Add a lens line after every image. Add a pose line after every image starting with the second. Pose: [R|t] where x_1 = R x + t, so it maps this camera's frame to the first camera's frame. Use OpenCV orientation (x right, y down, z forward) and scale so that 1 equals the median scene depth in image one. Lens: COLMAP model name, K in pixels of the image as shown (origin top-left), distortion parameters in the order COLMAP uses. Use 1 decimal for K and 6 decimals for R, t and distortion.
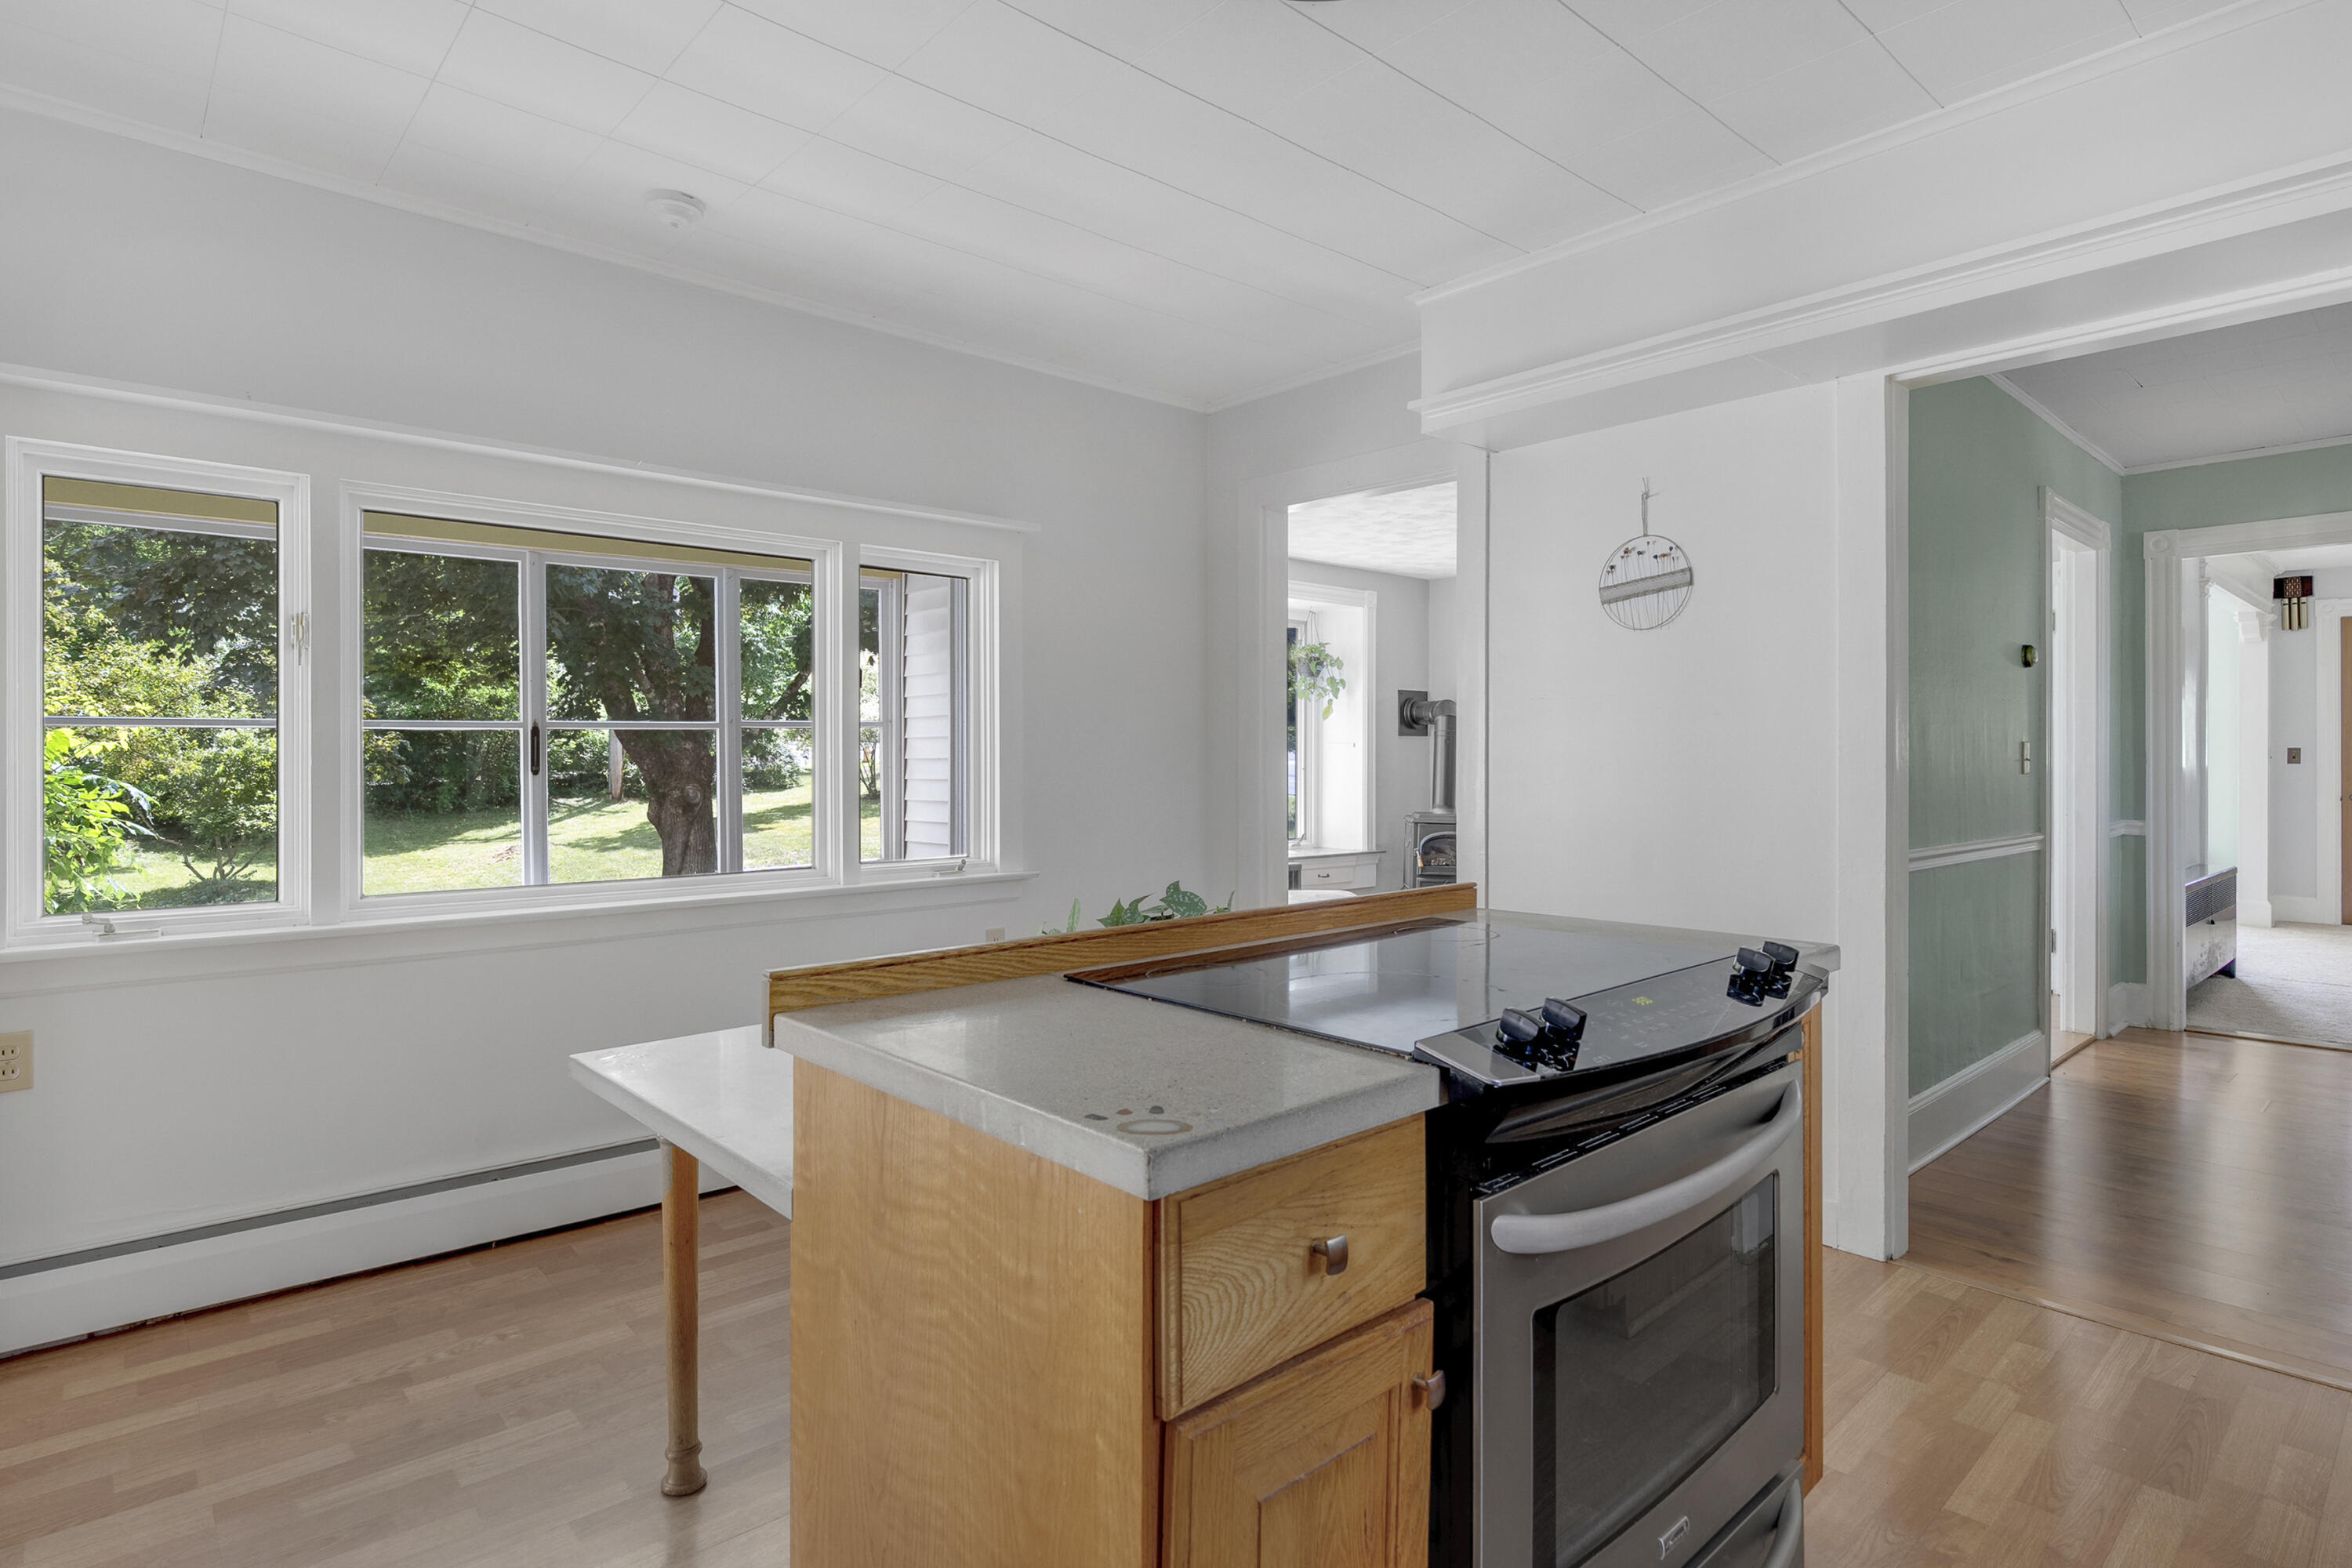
lens RADIAL K [[1157.6, 0, 1166.8], [0, 1157.6, 779.0], [0, 0, 1]] dist [-0.006069, 0.002184]
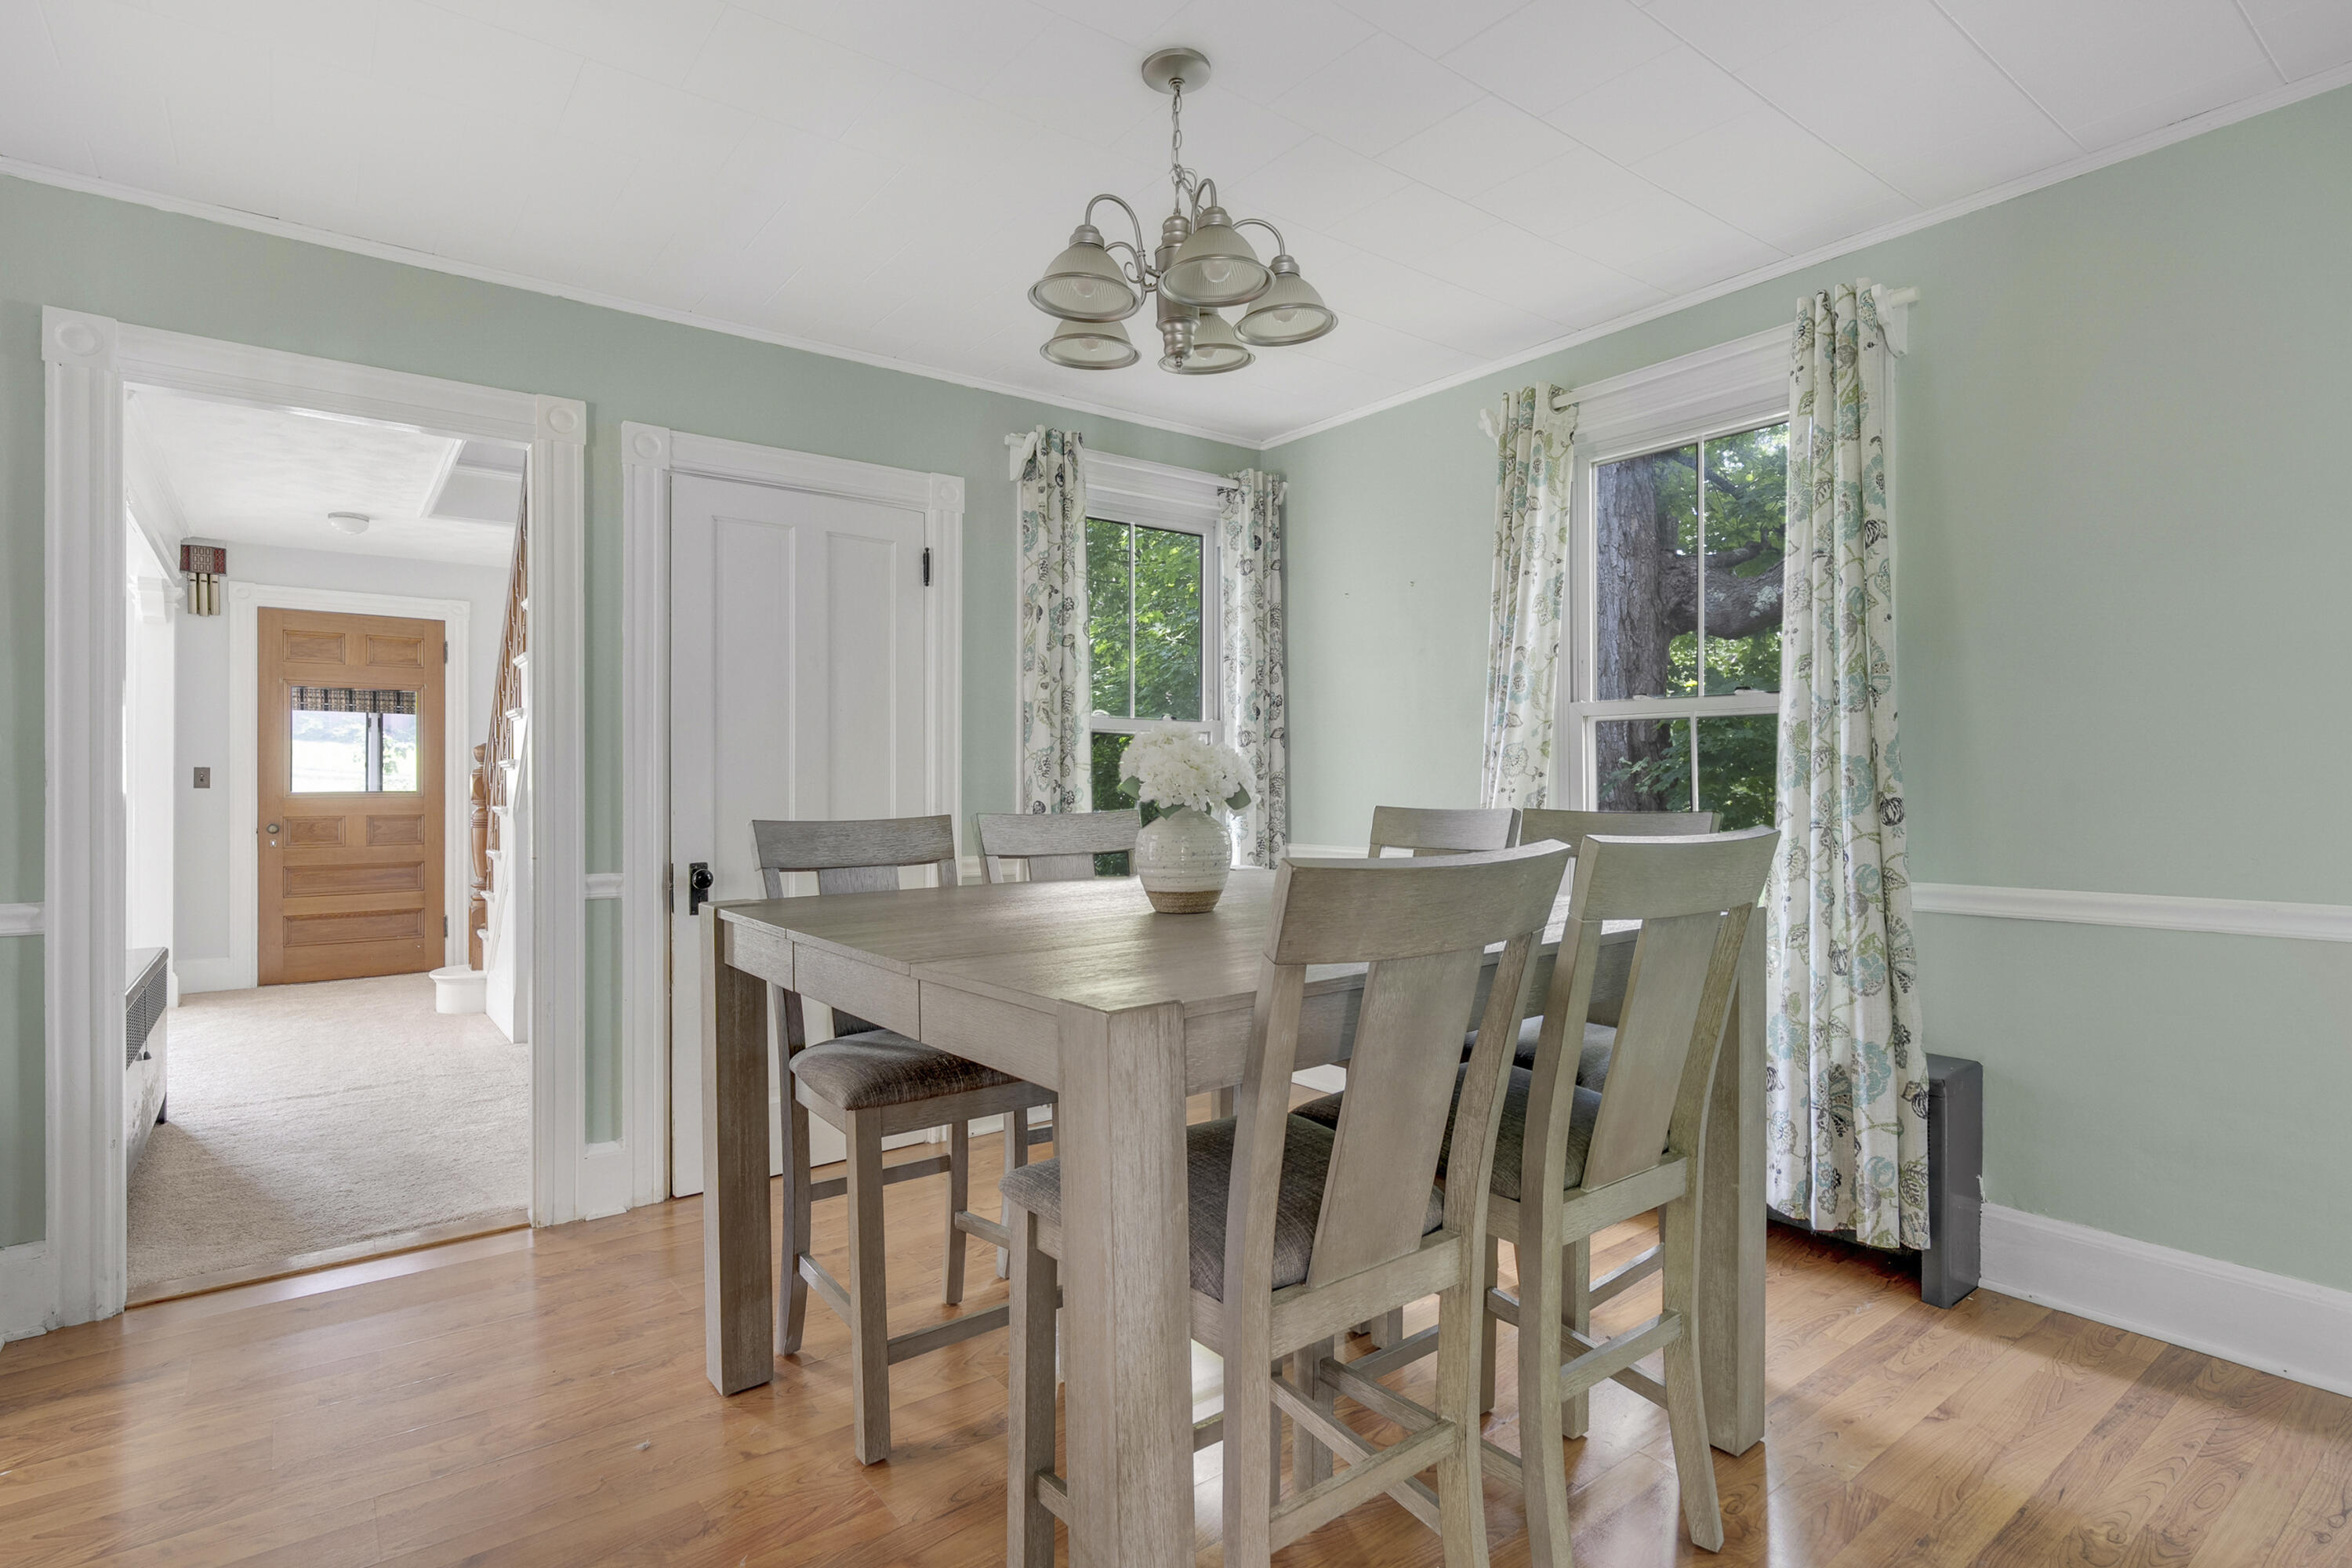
lens RADIAL K [[1157.6, 0, 1167.8], [0, 1157.6, 789.6], [0, 0, 1]] dist [-0.006069, 0.002184]
pose [[0.057471, 0.006732, 0.998324, 0.245363], [0.004989, 0.999963, -0.007030, -0.003412], [-0.998335, 0.005385, 0.057436, 0.313636]]
